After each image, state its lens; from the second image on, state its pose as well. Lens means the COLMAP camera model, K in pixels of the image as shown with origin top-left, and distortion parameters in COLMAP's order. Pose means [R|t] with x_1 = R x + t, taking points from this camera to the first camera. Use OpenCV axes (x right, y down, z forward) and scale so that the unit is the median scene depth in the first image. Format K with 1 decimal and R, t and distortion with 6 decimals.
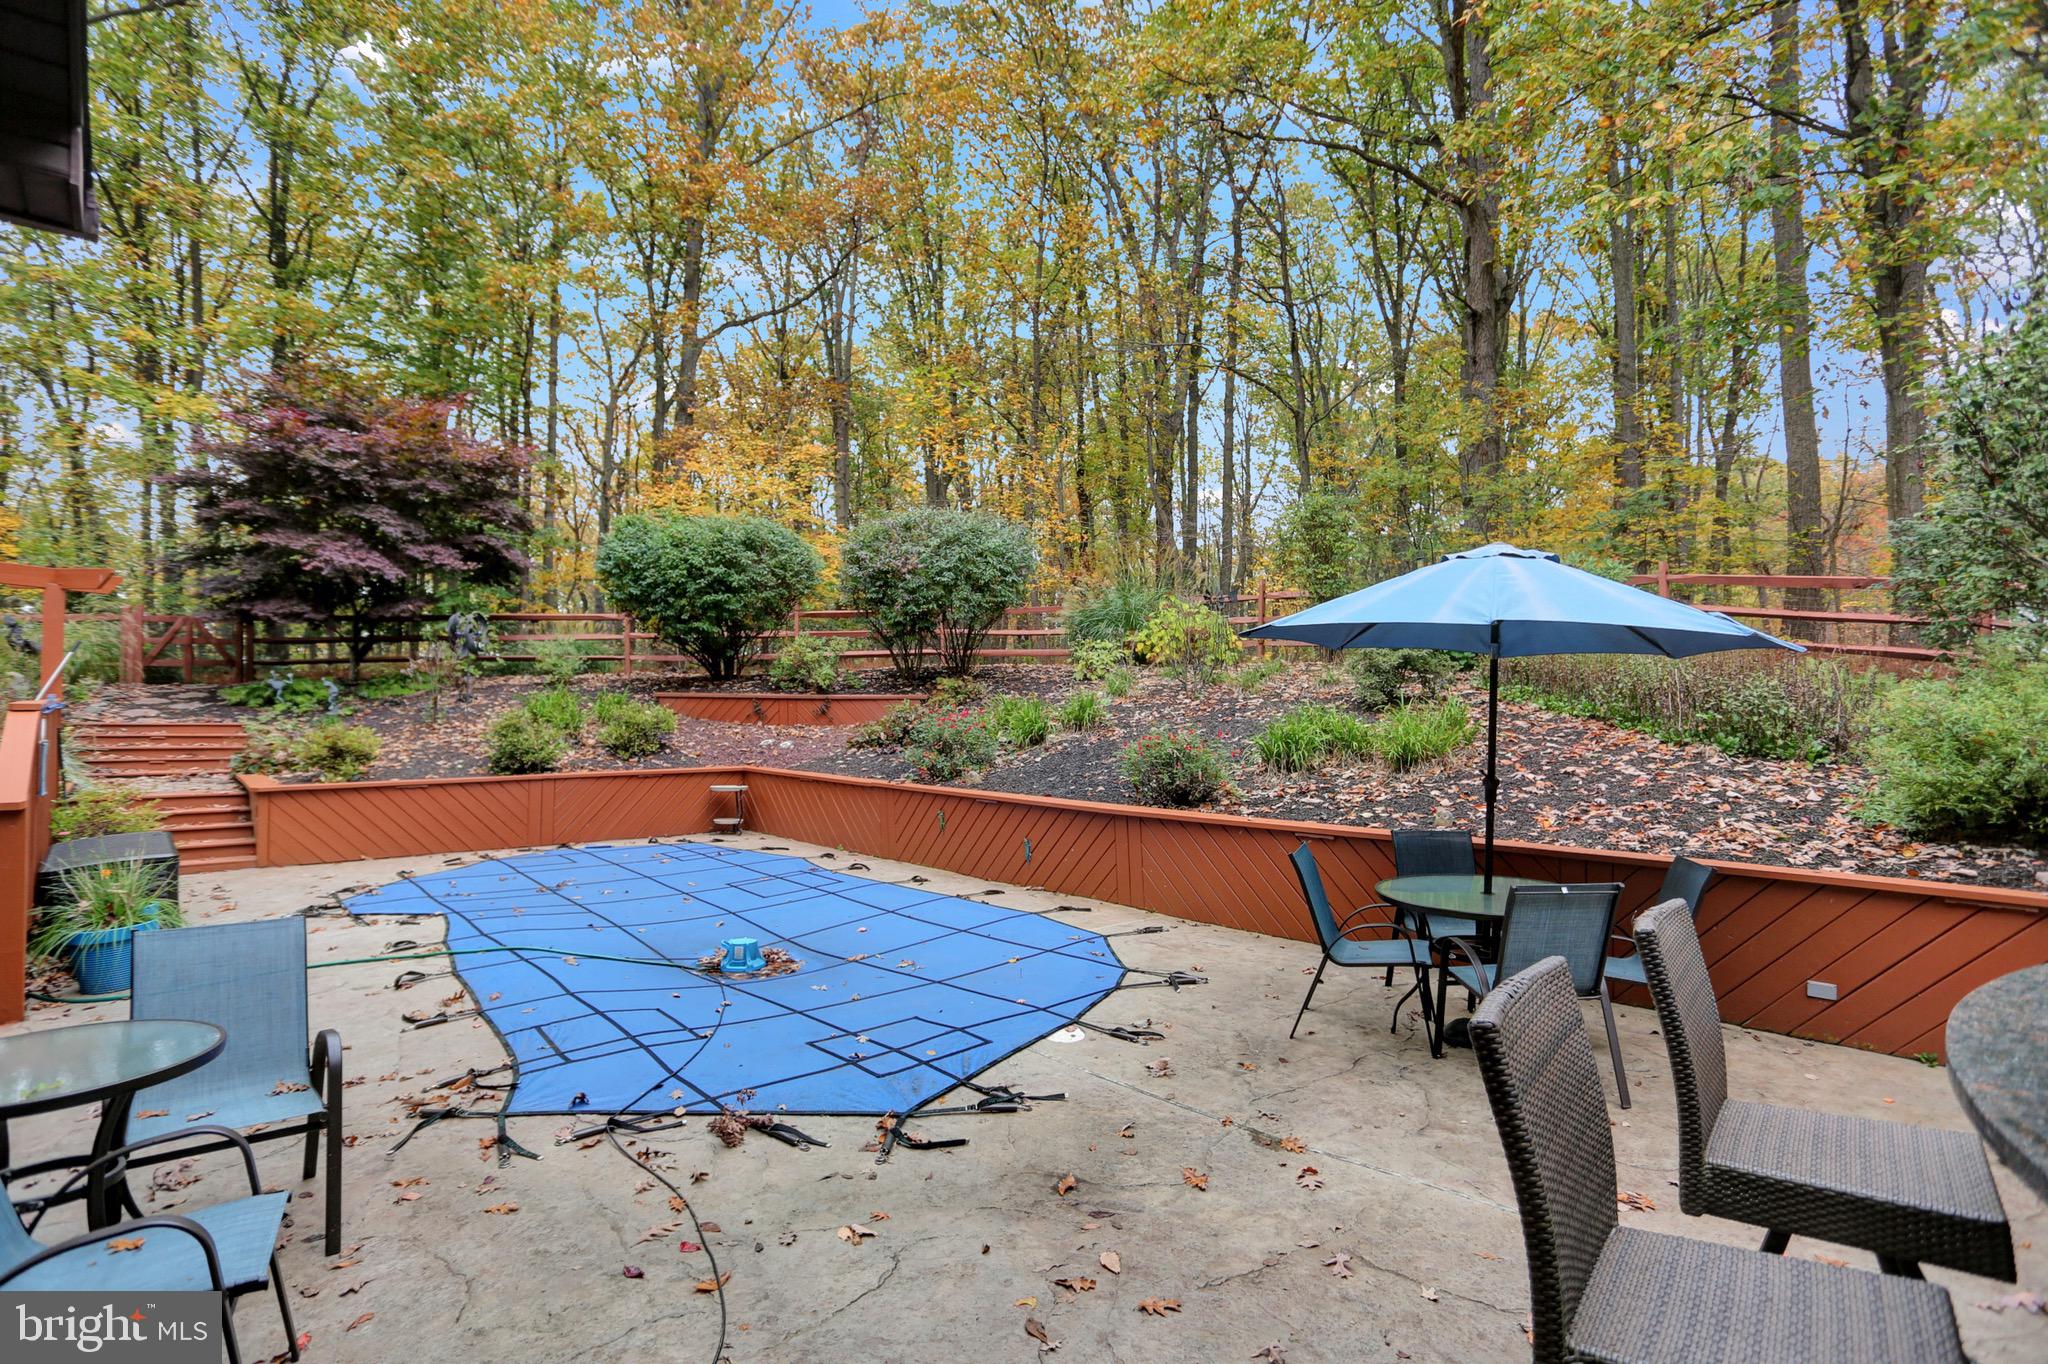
lens RADIAL K [[1039.5, 0, 1072.3], [0, 1039.5, 738.2], [0, 0, 1]] dist [-0.060376, 0.032076]
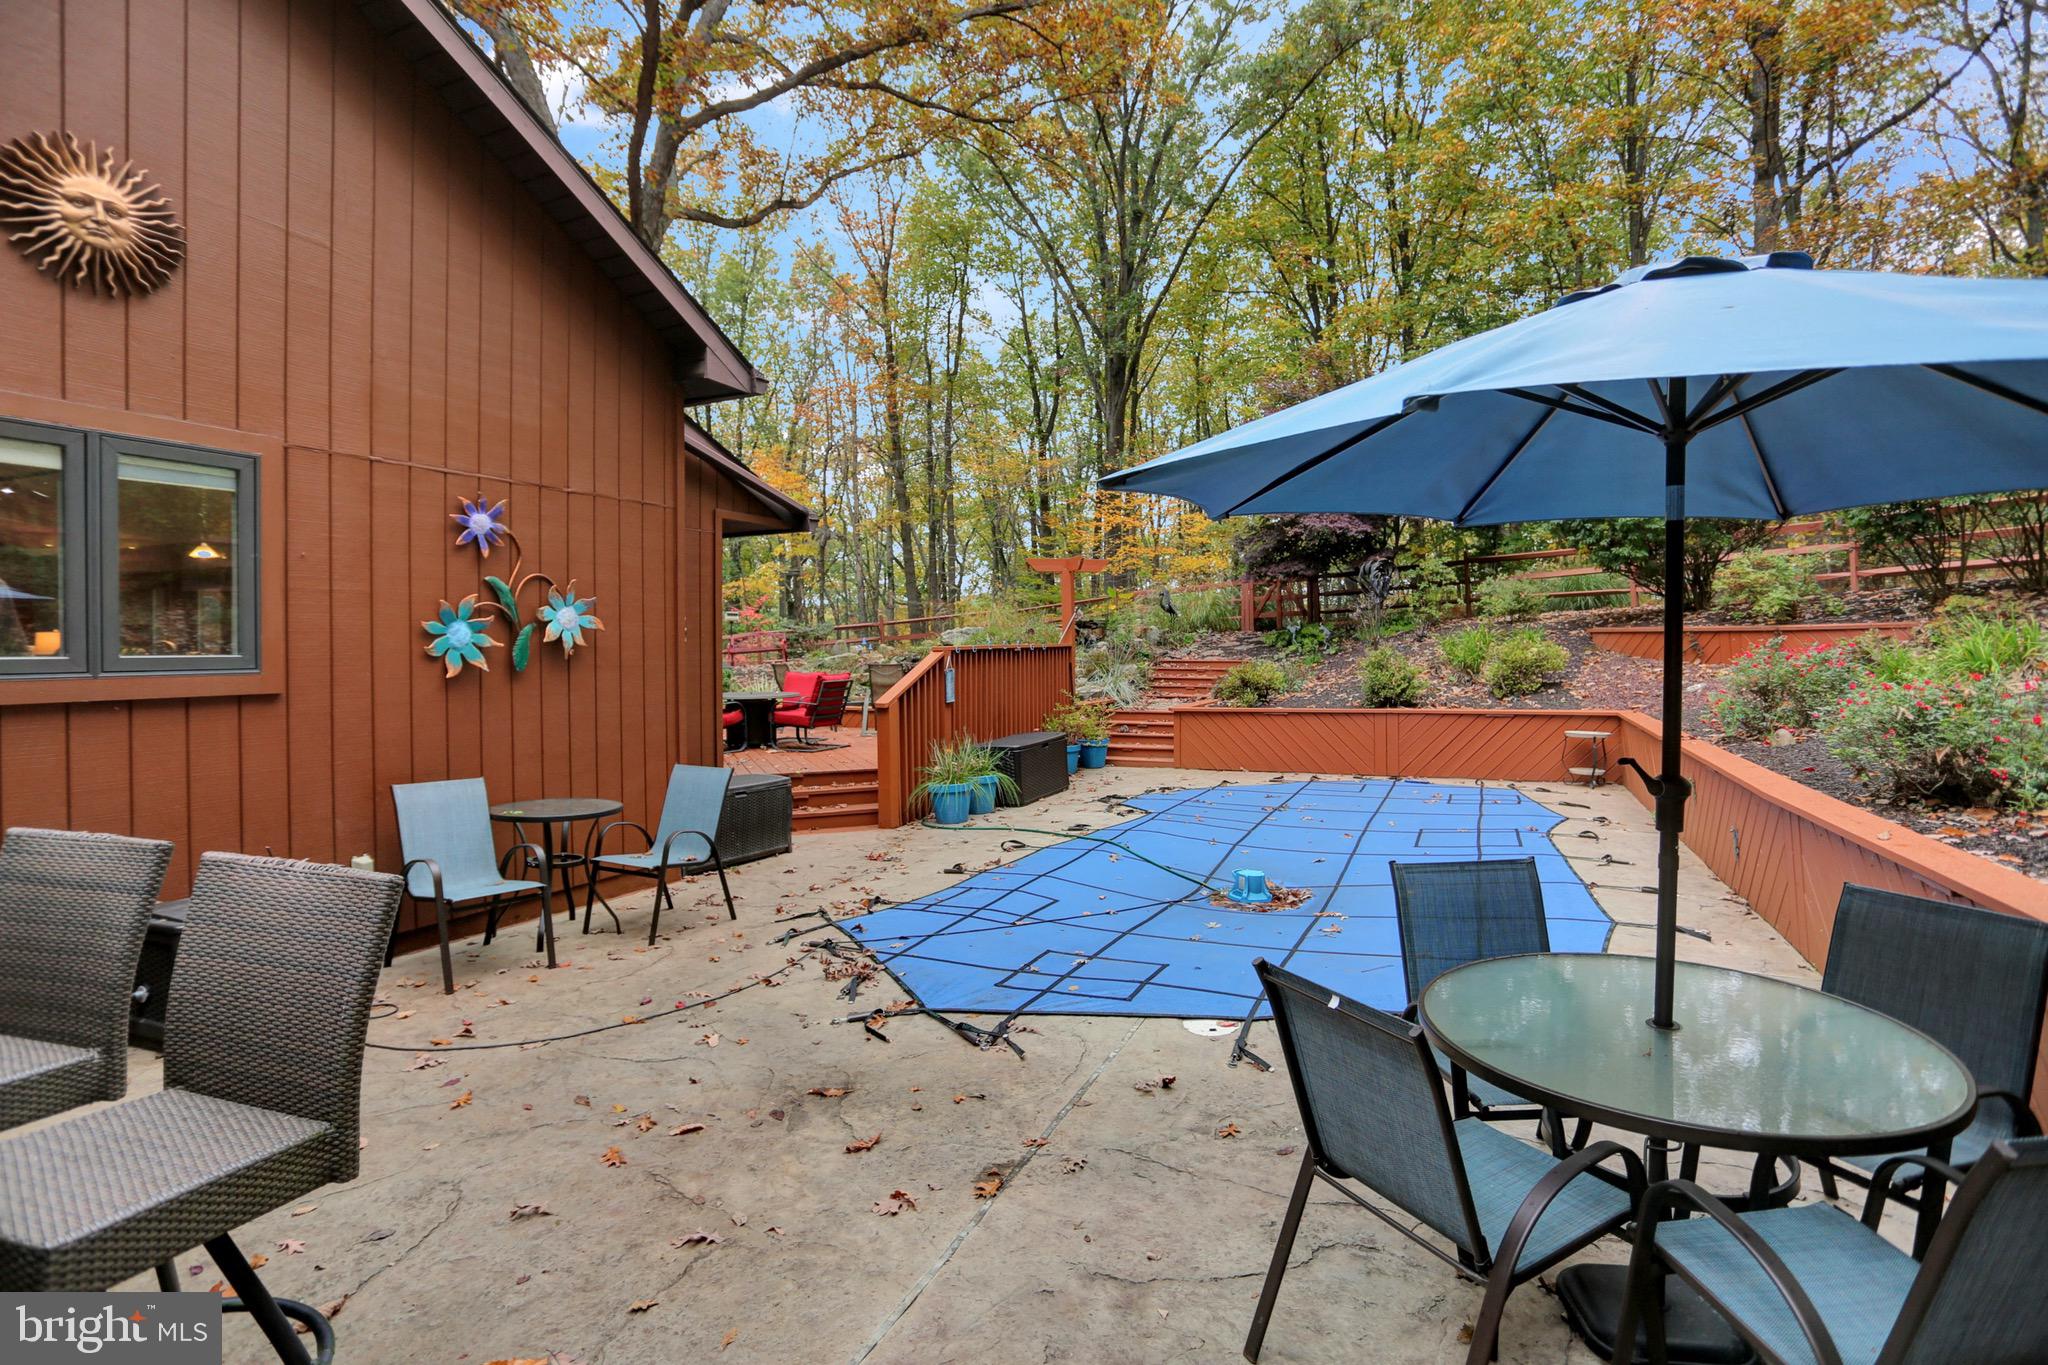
lens RADIAL K [[1019.5, 0, 1008.8], [0, 1019.5, 659.5], [0, 0, 1]] dist [-0.041404, 0.001024]
pose [[0.350834, 0.000133, -0.936438, 0.869818], [-0.014324, 0.999884, -0.005224, -0.011885], [0.936328, 0.015246, 0.350795, 0.664068]]
